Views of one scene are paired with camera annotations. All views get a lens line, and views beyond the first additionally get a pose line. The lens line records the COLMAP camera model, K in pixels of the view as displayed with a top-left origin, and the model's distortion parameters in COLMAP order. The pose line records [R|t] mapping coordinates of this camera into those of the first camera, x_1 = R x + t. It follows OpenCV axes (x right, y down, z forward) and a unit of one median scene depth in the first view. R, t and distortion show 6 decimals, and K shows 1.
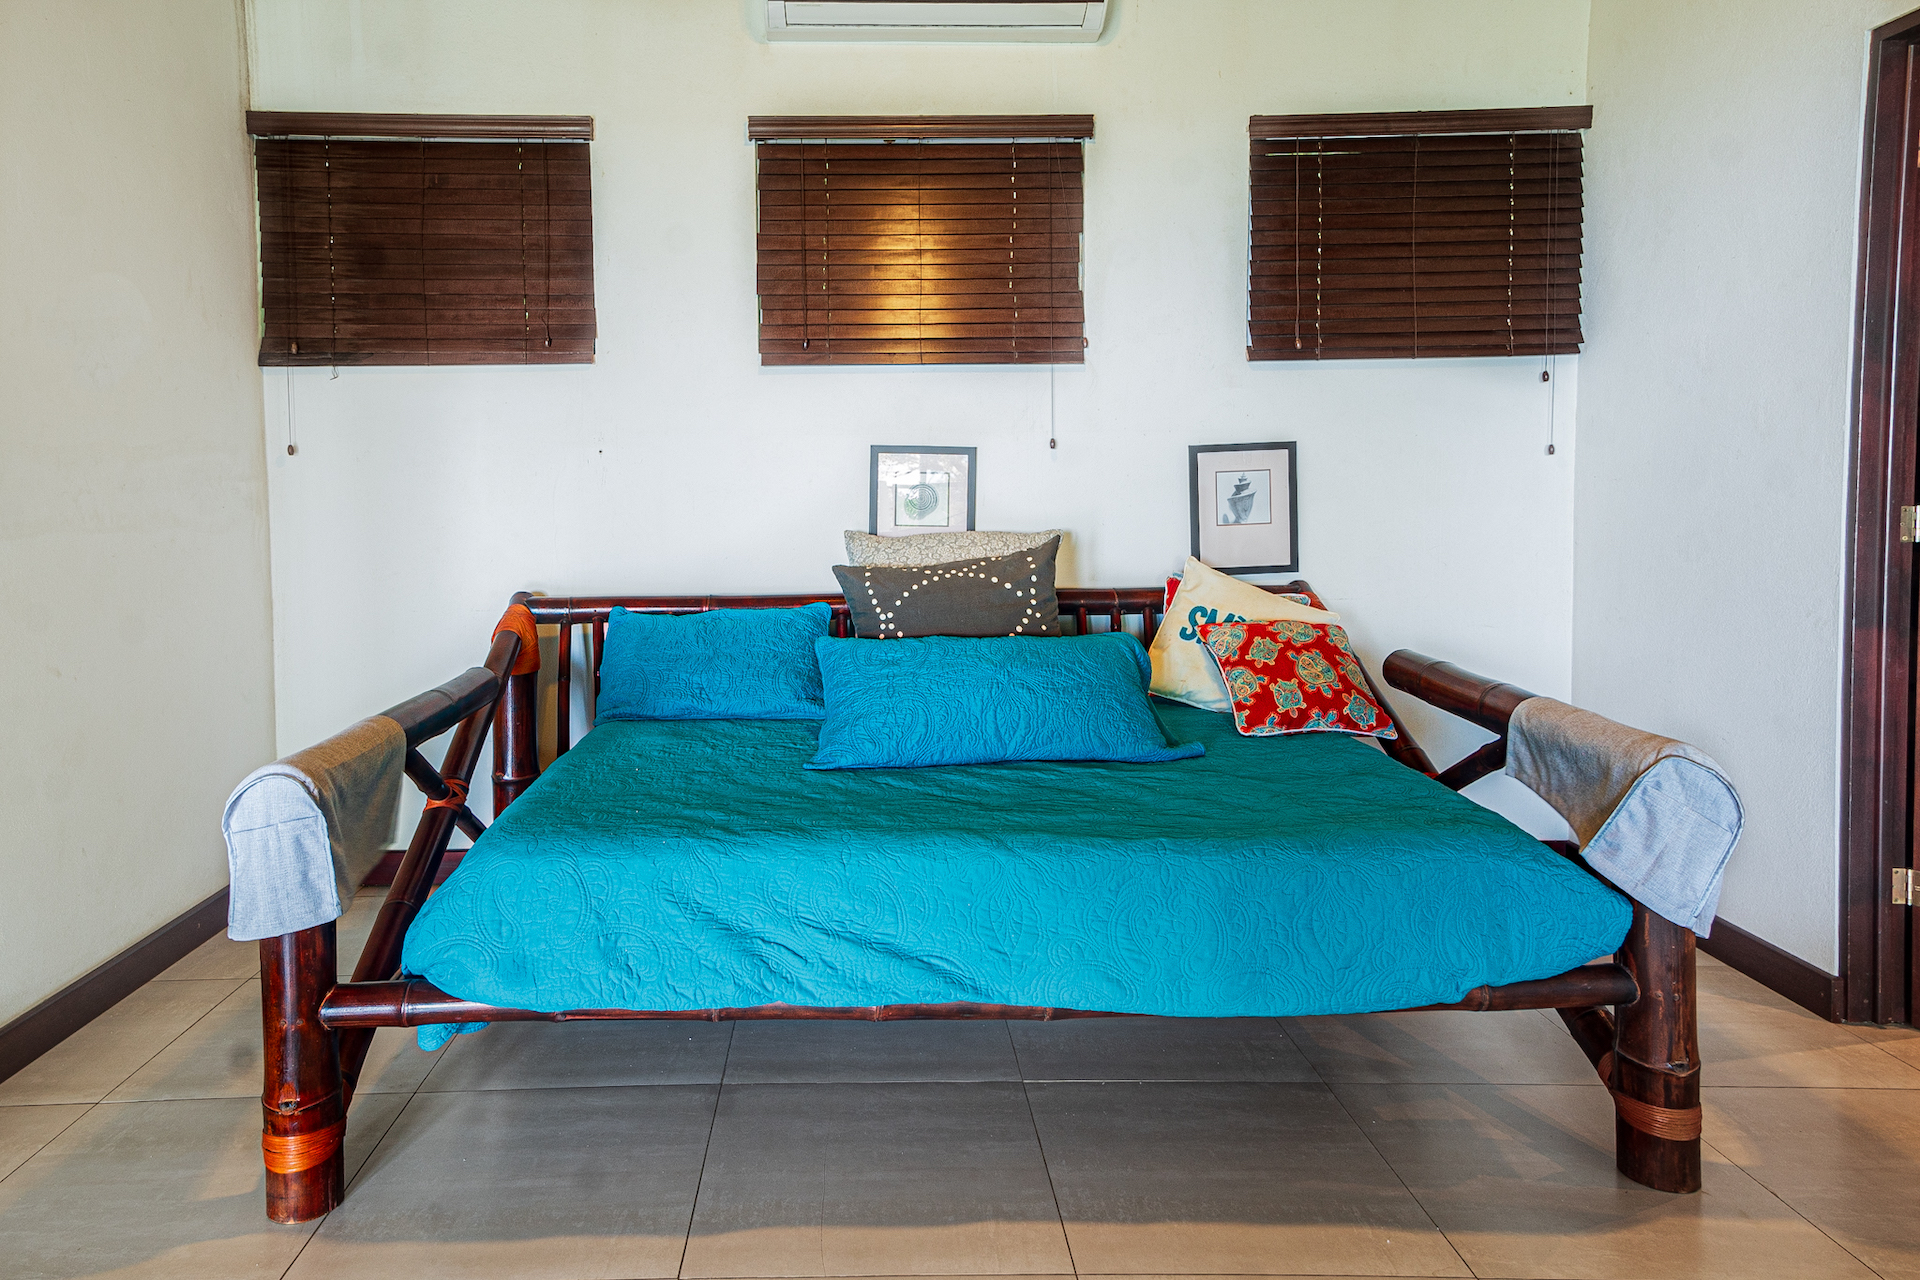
lens RADIAL K [[1258.5, 0, 881.4], [0, 1258.5, 540.3], [0, 0, 1]] dist [0.054895, 0.000673]
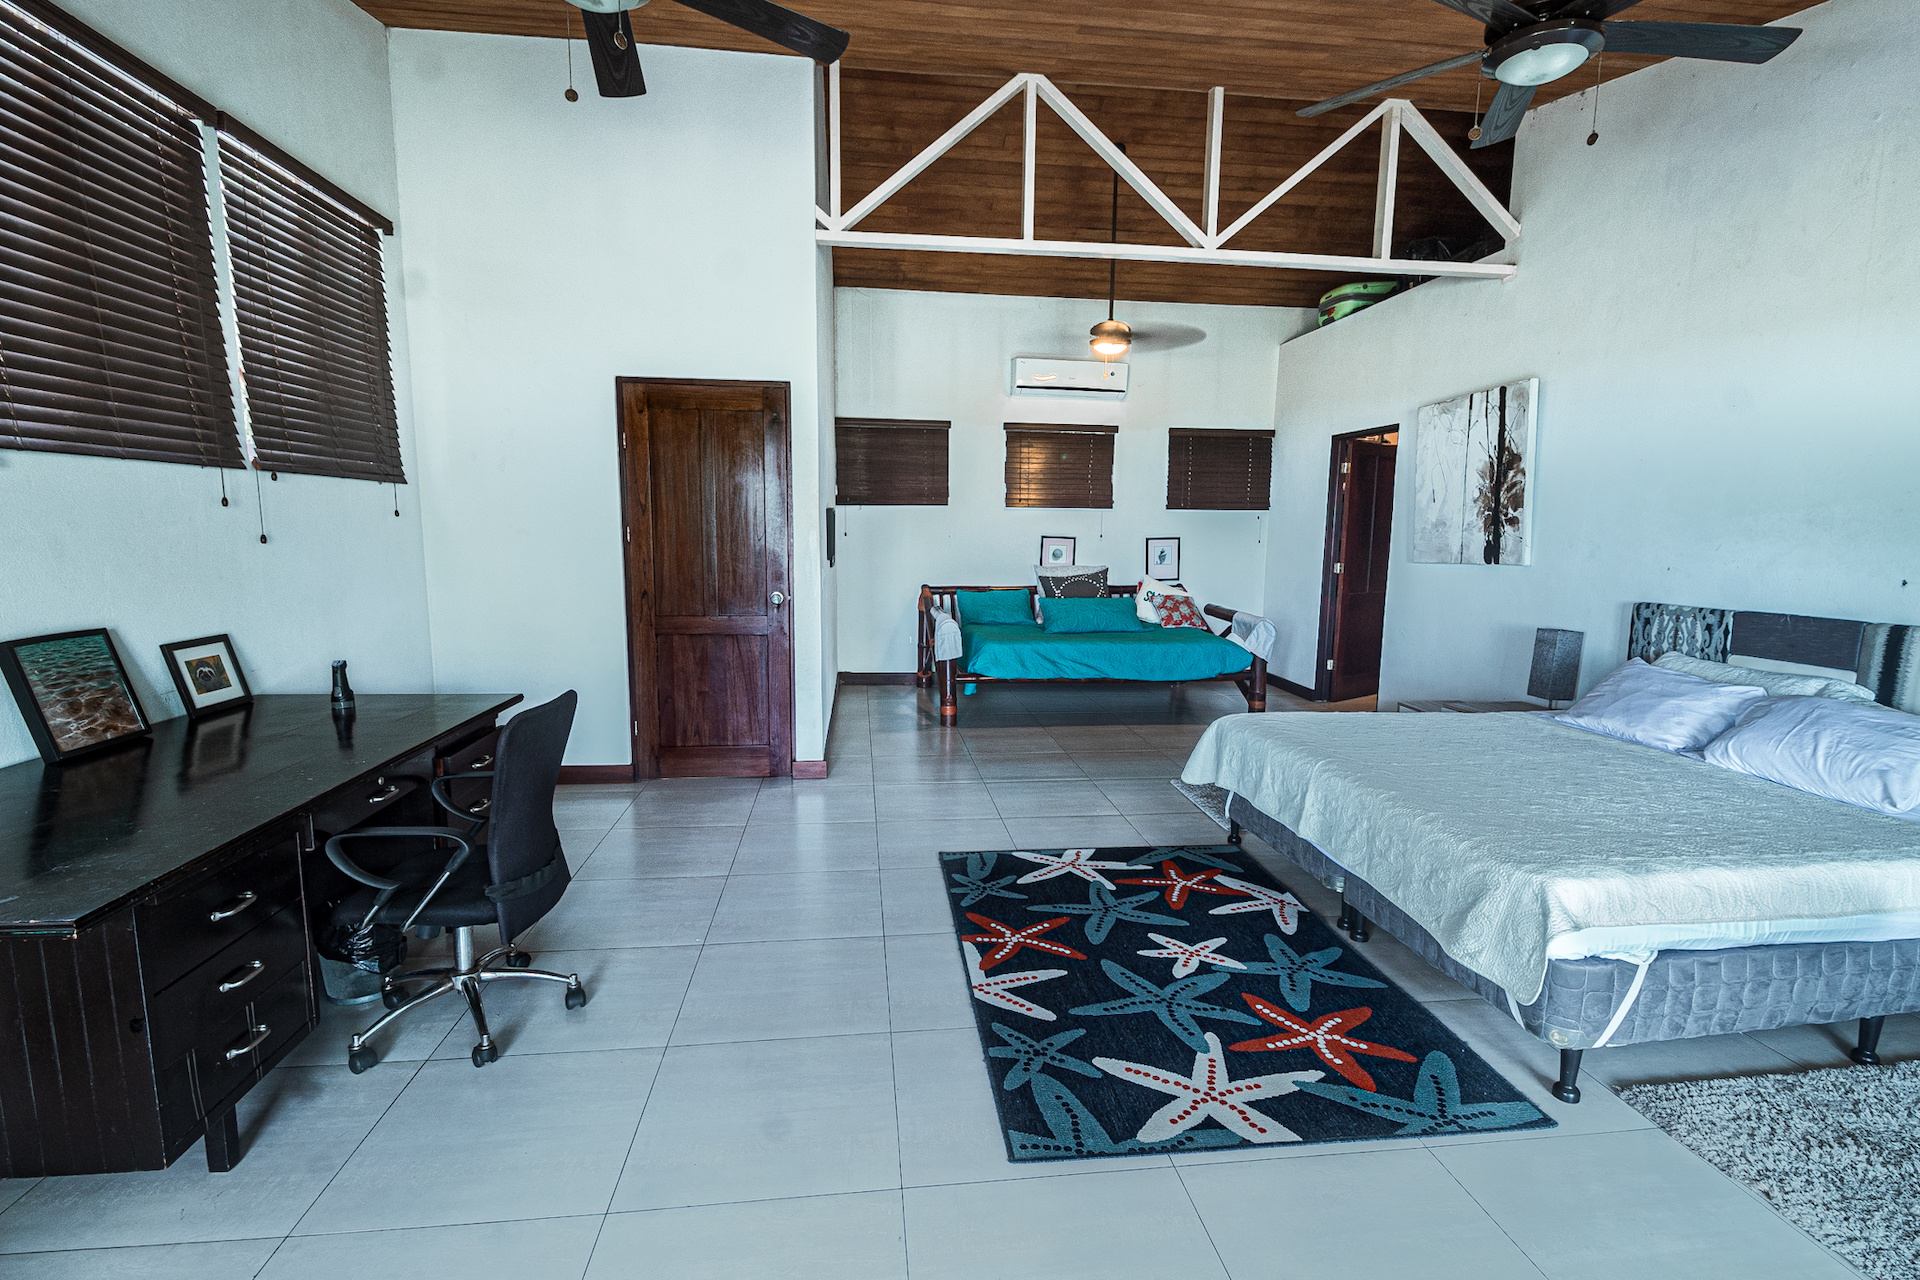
lens RADIAL K [[894.9, 0, 967.5], [0, 894.9, 648.0], [0, 0, 1]] dist [0.004999, -0.009645]
pose [[0.994847, 0.005865, 0.101217, -0.432099], [-0.015024, 0.995831, 0.089968, 0.000700], [-0.100268, -0.091025, 0.990788, -1.198204]]
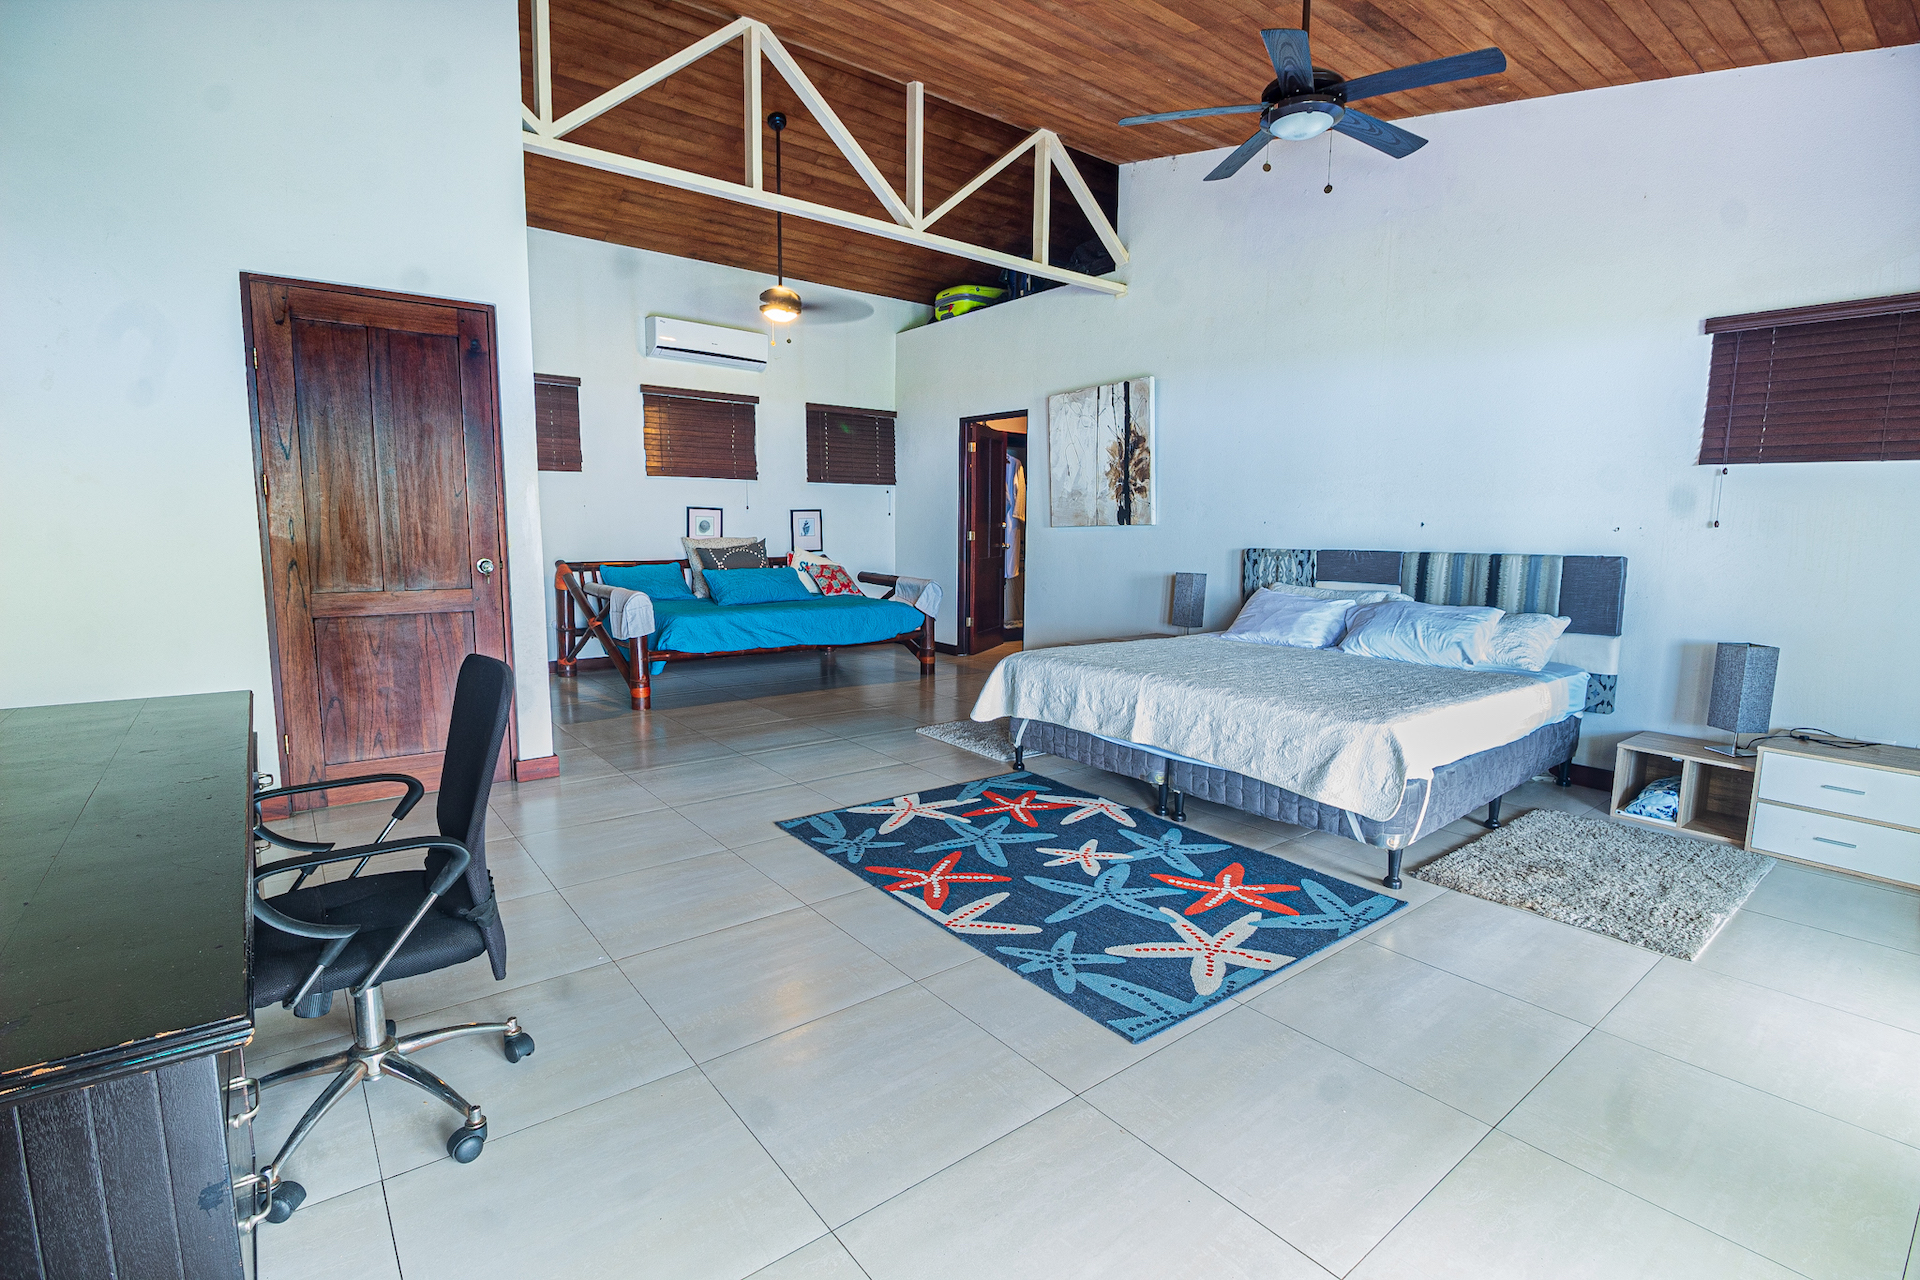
lens RADIAL K [[884.8, 0, 961.2], [0, 884.8, 627.4], [0, 0, 1]] dist [0.001066, -0.019160]
pose [[0.798807, -0.053015, 0.599247, -0.791874], [0.008095, 0.996966, 0.077410, 0.050038], [-0.601533, -0.056985, 0.796813, -1.052527]]
